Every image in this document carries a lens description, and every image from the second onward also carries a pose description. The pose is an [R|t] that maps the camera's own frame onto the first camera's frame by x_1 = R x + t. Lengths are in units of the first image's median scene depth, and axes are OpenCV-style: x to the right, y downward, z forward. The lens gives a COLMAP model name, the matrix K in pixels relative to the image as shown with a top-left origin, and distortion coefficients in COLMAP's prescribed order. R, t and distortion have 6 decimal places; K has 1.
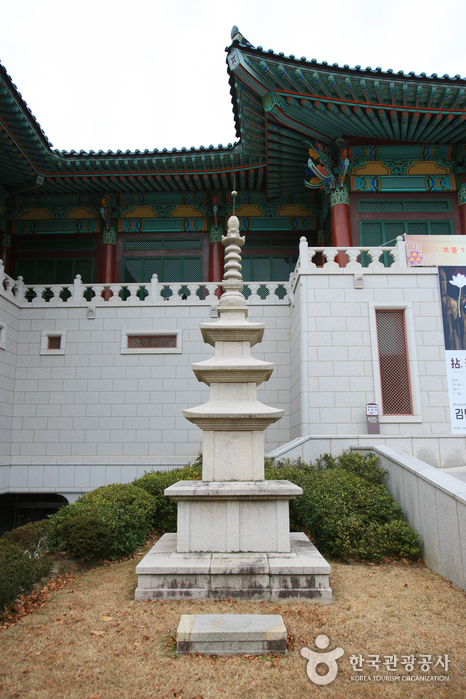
lens RADIAL K [[467.4, 0, 230.5], [0, 467.4, 363.1], [0, 0, 1]] dist [-0.021061, 0.002360]
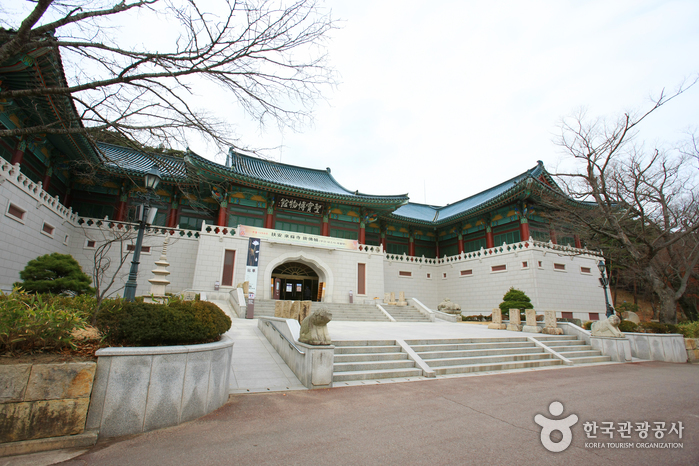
lens RADIAL K [[328.0, 0, 344.9], [0, 328.0, 234.4], [0, 0, 1]] dist [-0.081617, 0.037333]
pose [[0.898656, 0.131978, 0.418328, 0.114781], [-0.111749, 0.991080, -0.072615, -0.140353], [-0.424180, 0.018508, 0.905389, -1.149711]]
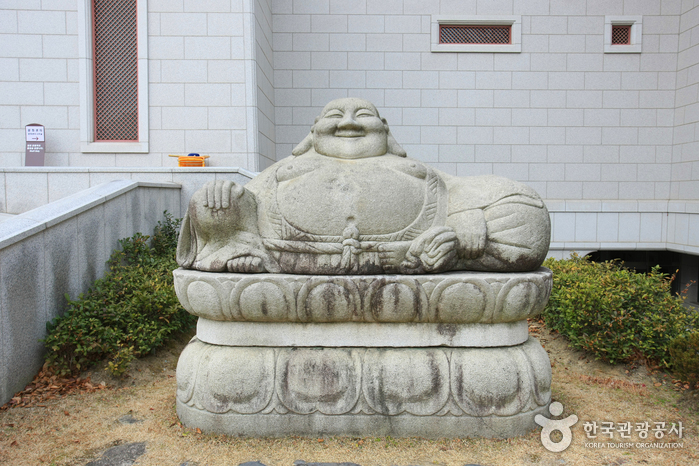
lens RADIAL K [[572.6, 0, 349.5], [0, 572.6, 233.0], [0, 0, 1]] dist [0.000228, 0.005178]
pose [[0.999633, 0.004665, 0.026686, 1.540515], [-0.011003, 0.970071, 0.242573, 0.026548], [-0.024756, -0.242778, 0.969766, 0.124409]]
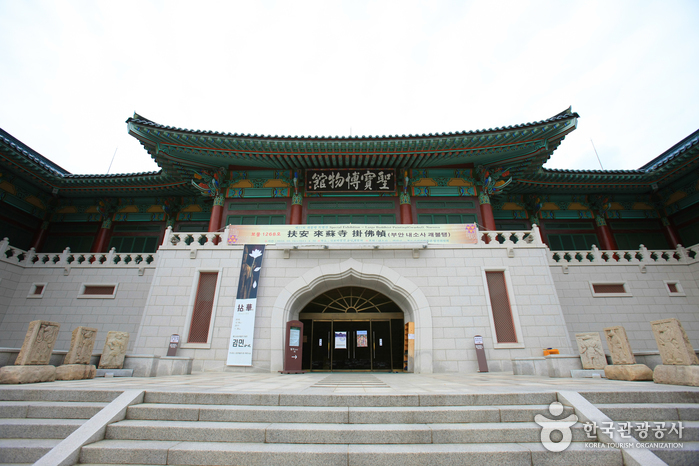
lens RADIAL K [[321.6, 0, 349.5], [0, 321.6, 233.0], [0, 0, 1]] dist [-0.078345, 0.034224]
pose [[0.999989, 0.004738, -0.000443, 0.783605], [-0.004721, 0.976036, -0.217559, -0.014349], [-0.000598, 0.217558, 0.976047, -0.054341]]
